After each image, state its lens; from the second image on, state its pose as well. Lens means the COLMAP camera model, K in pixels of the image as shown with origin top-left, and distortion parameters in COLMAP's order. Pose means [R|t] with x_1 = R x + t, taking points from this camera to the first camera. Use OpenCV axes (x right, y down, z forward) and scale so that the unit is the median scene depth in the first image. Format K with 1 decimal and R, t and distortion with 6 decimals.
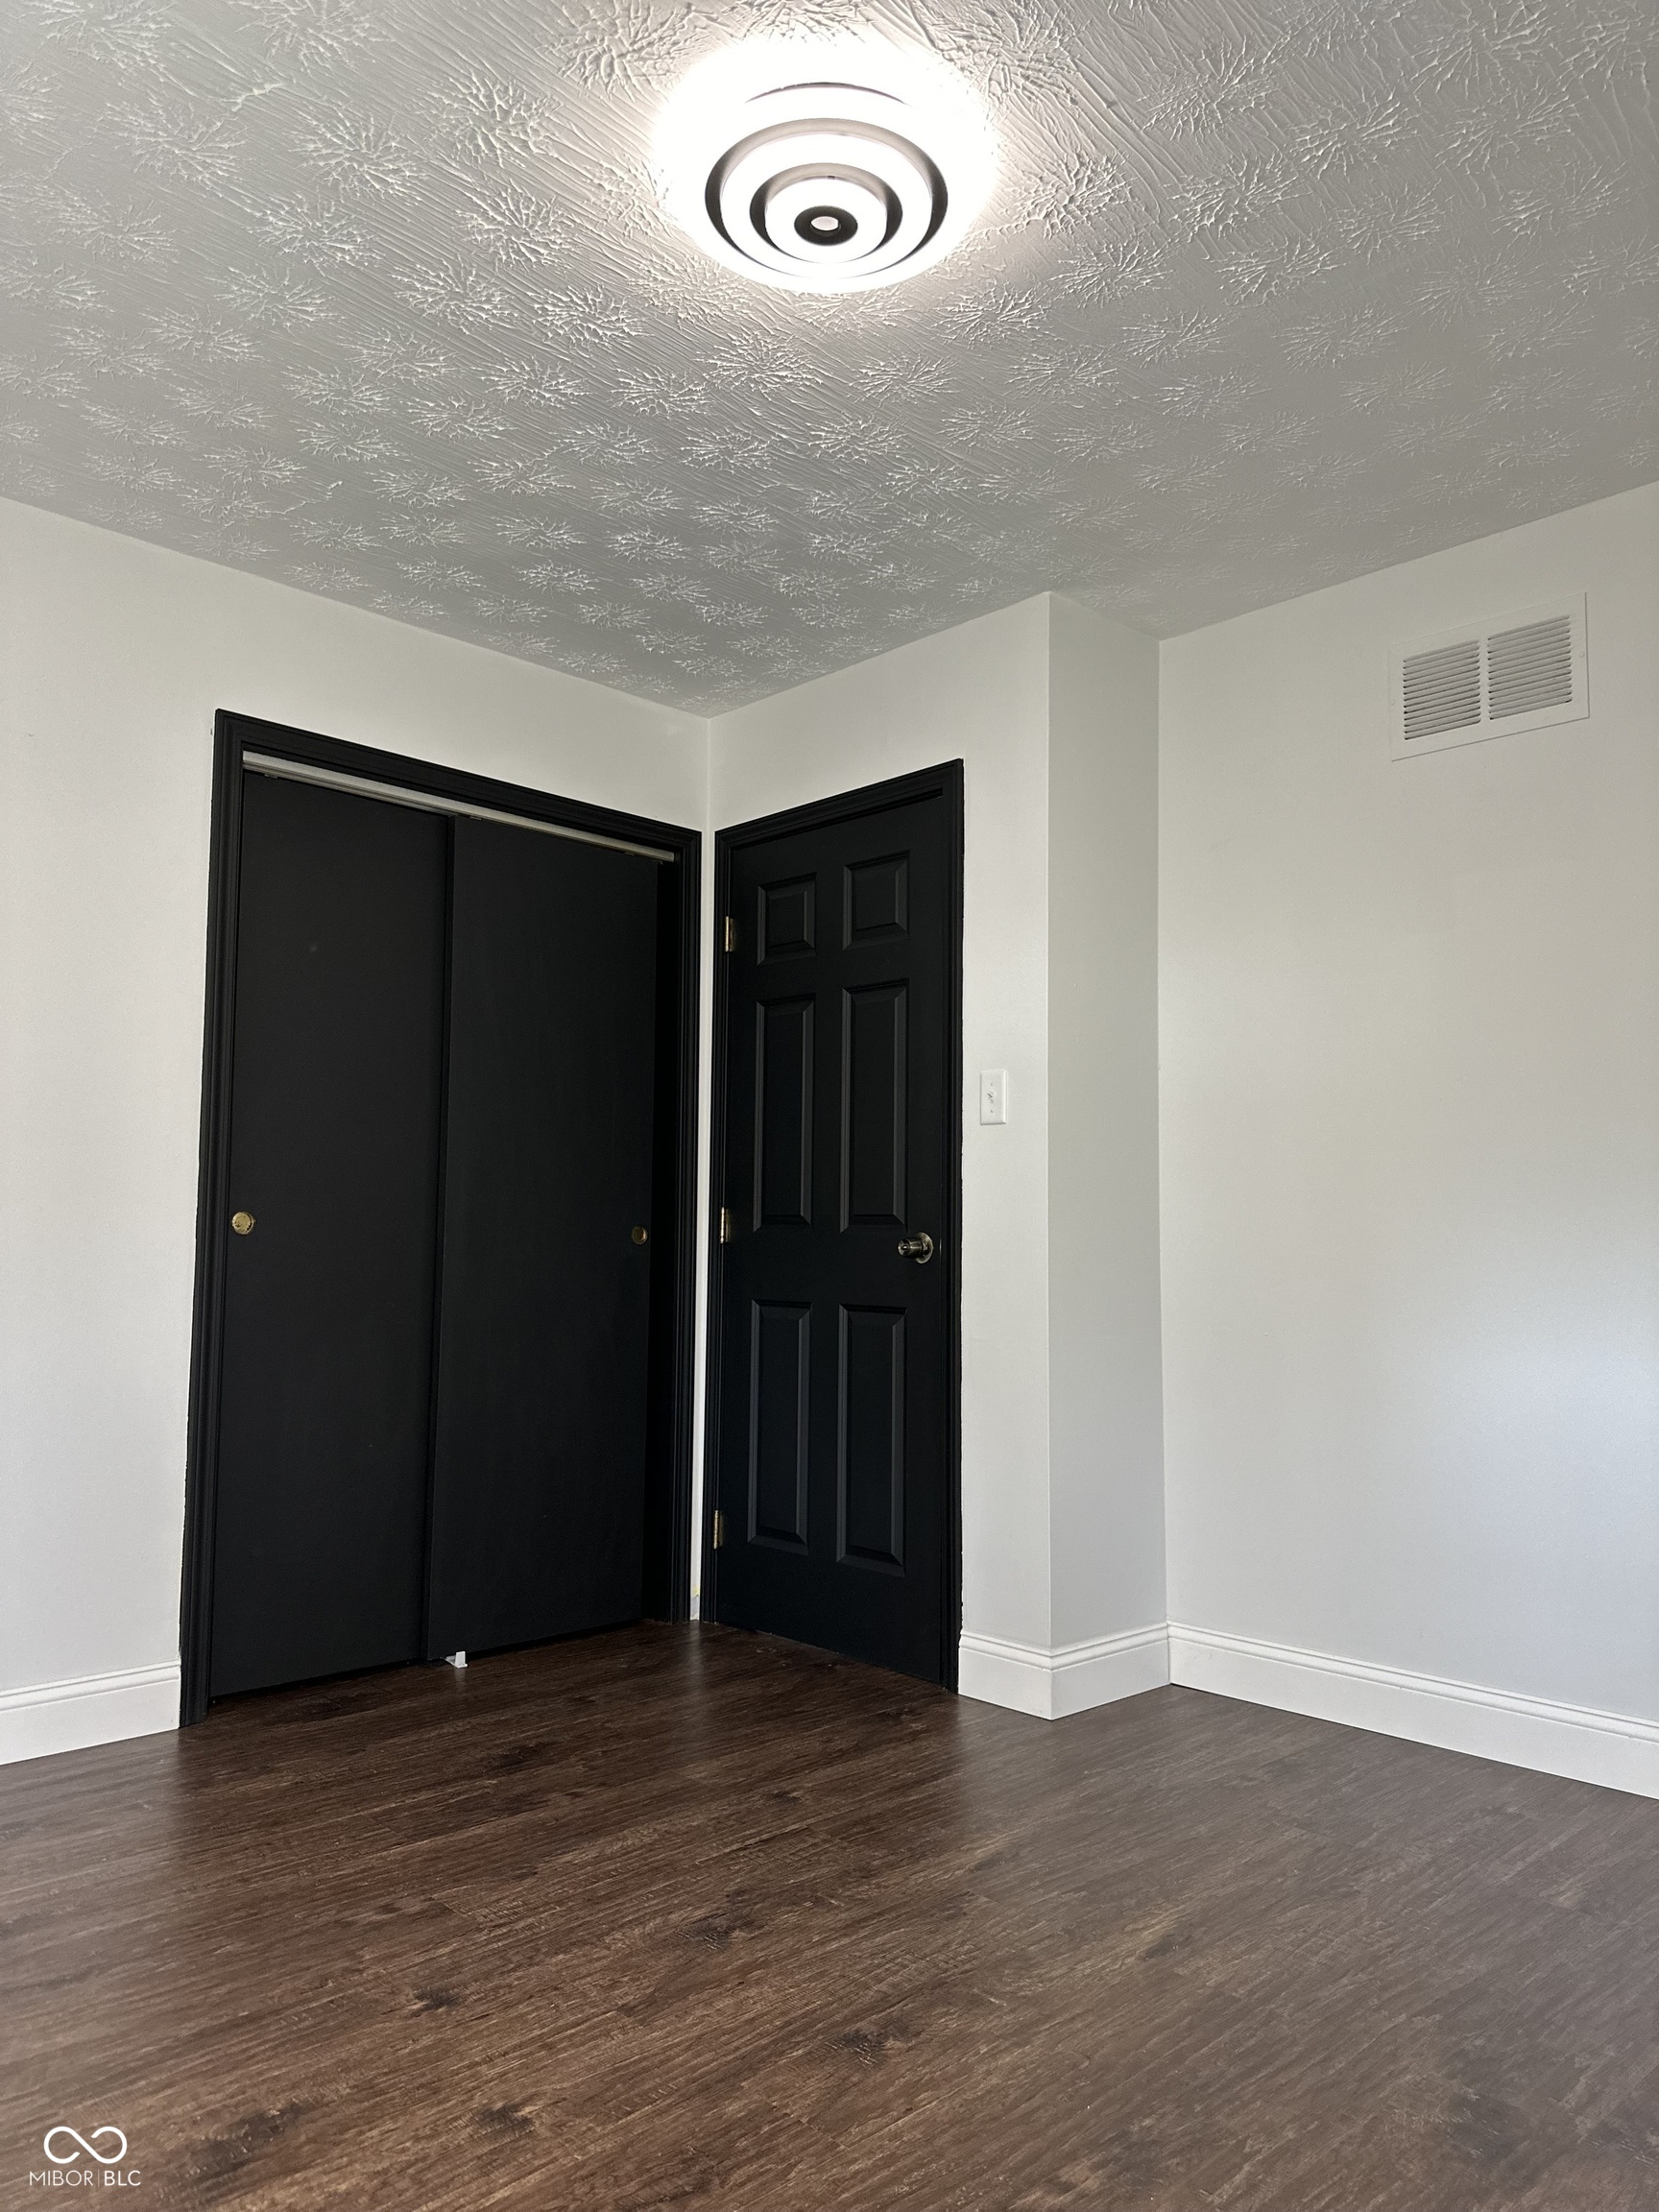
lens RADIAL K [[1538.5, 0, 825.0], [0, 1538.5, 1118.9], [0, 0, 1]] dist [0.040979, -0.045173]
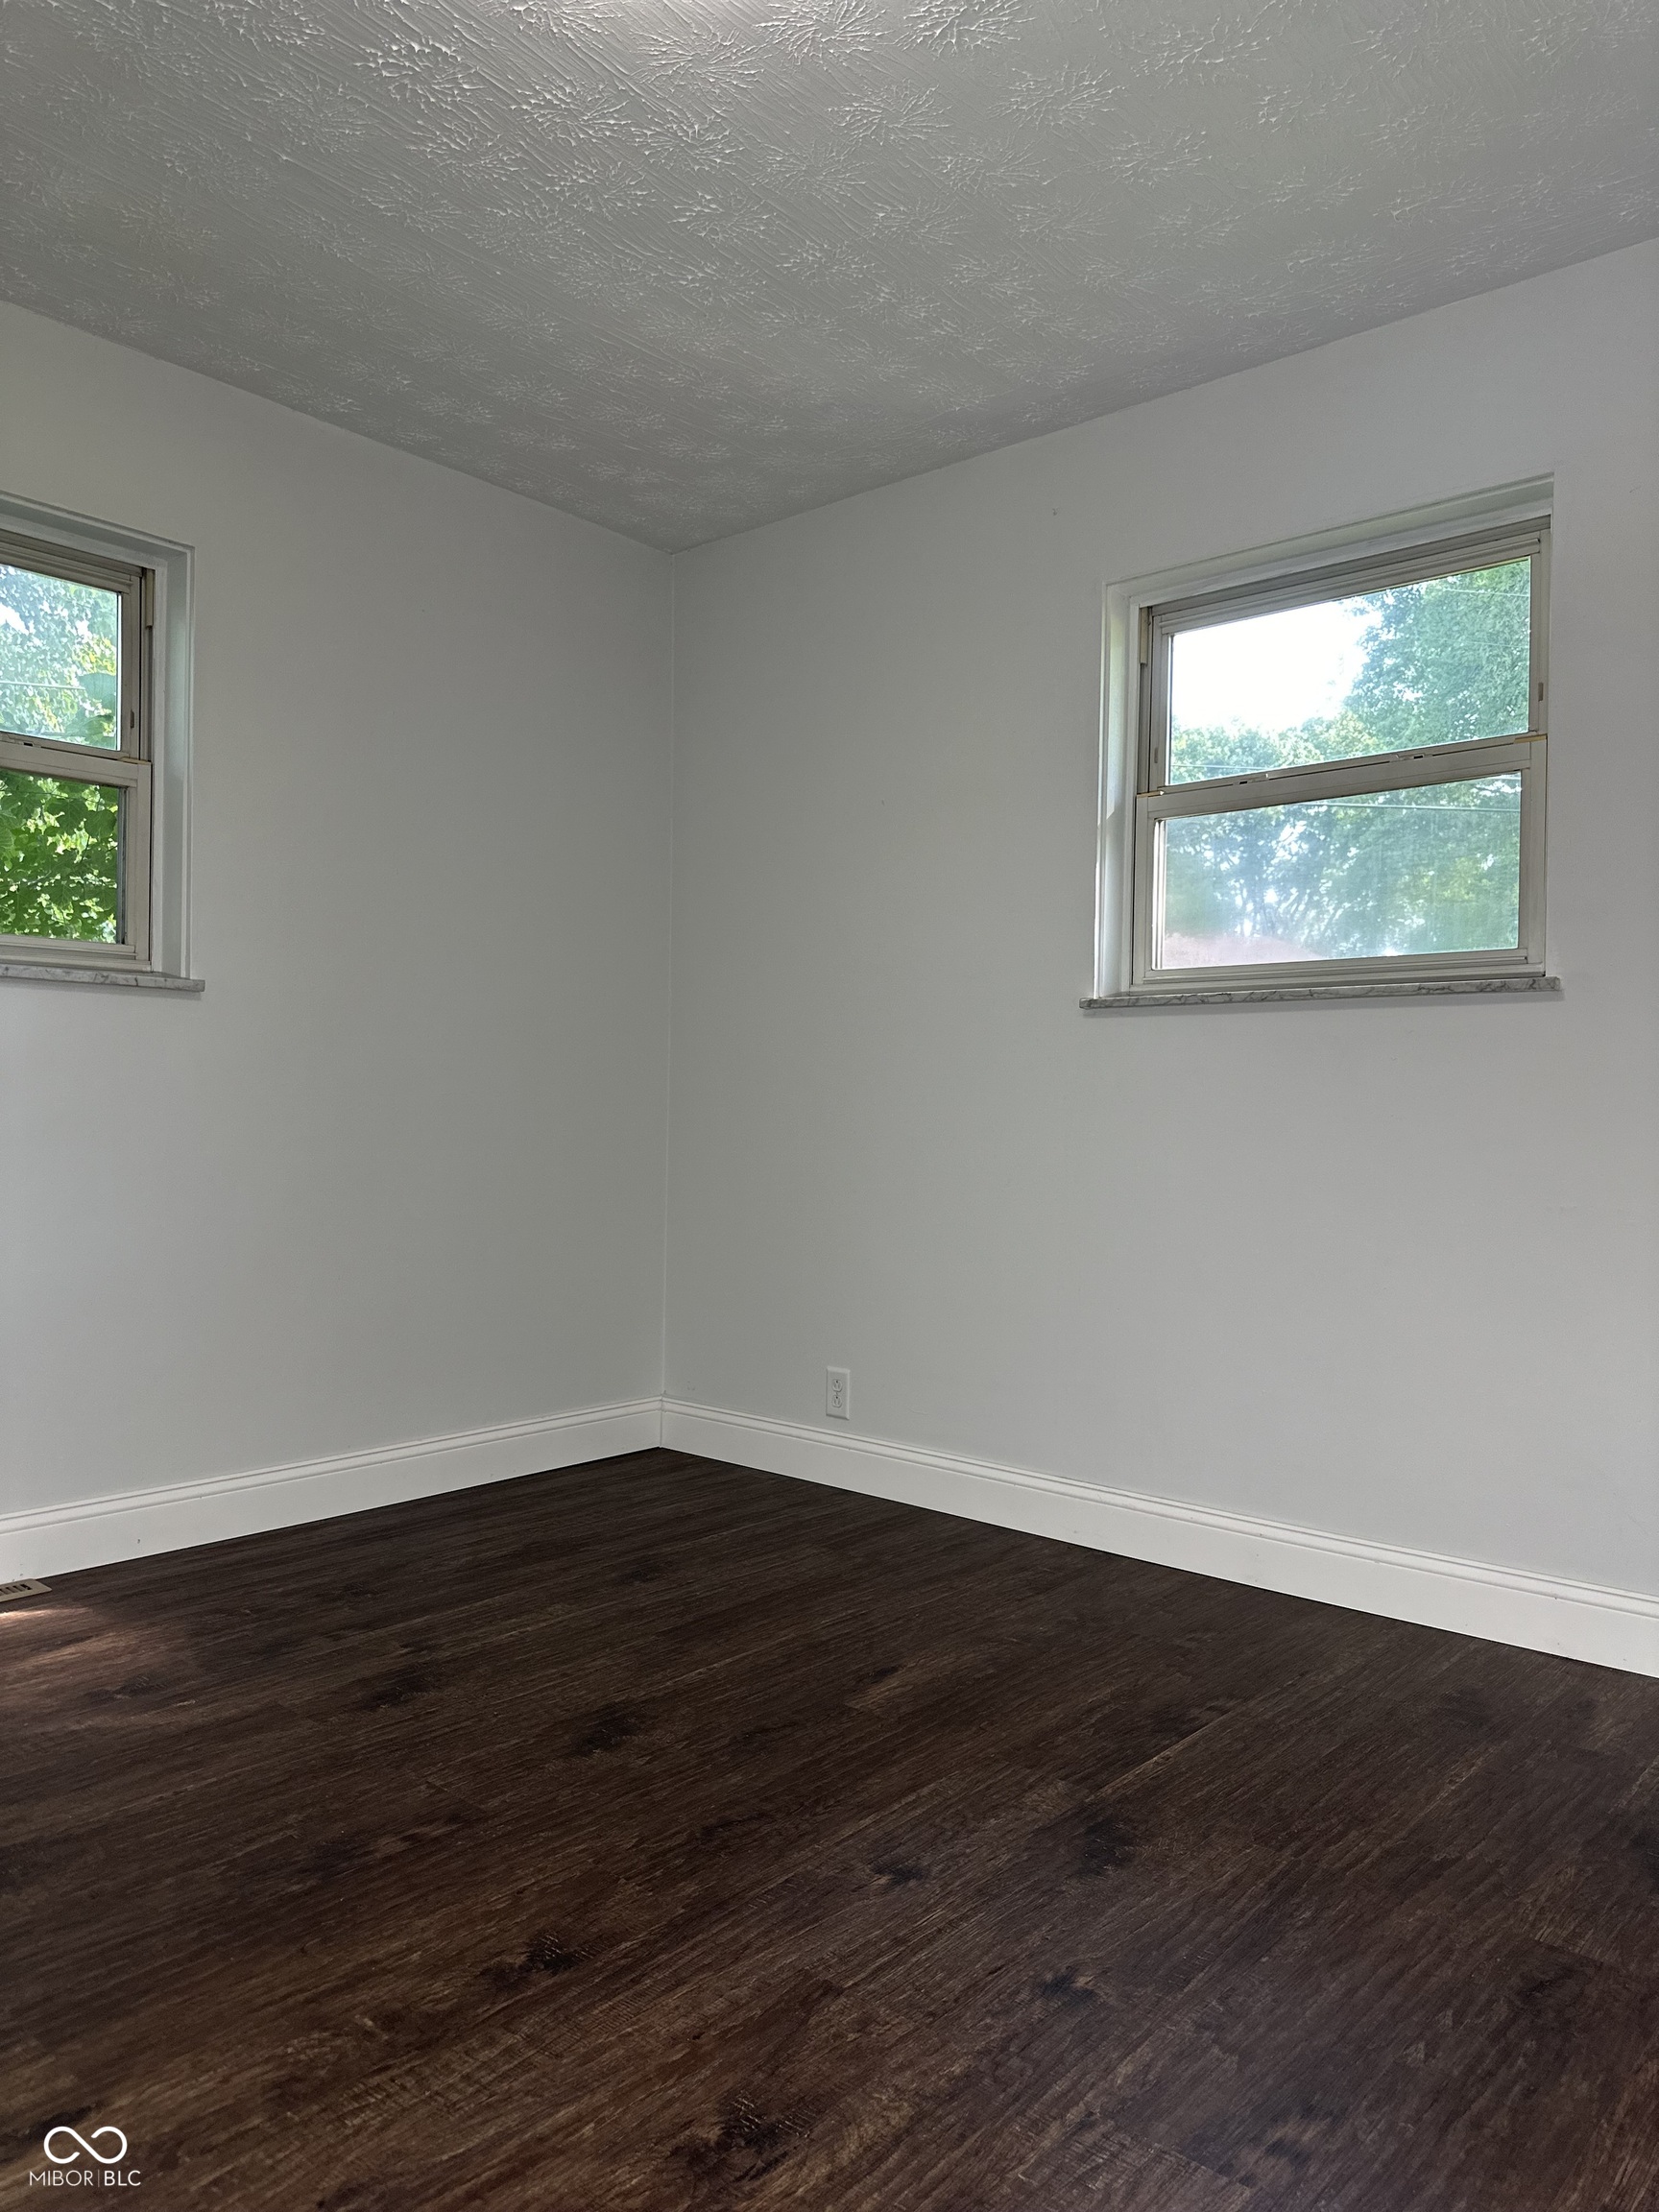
lens RADIAL K [[1538.5, 0, 828.1], [0, 1538.5, 1110.3], [0, 0, 1]] dist [0.040979, -0.045173]
pose [[-0.995883, -0.023133, -0.087642, -0.043456], [-0.016253, 0.996789, -0.078408, 0.175415], [0.089174, -0.076661, -0.993061, 1.891639]]
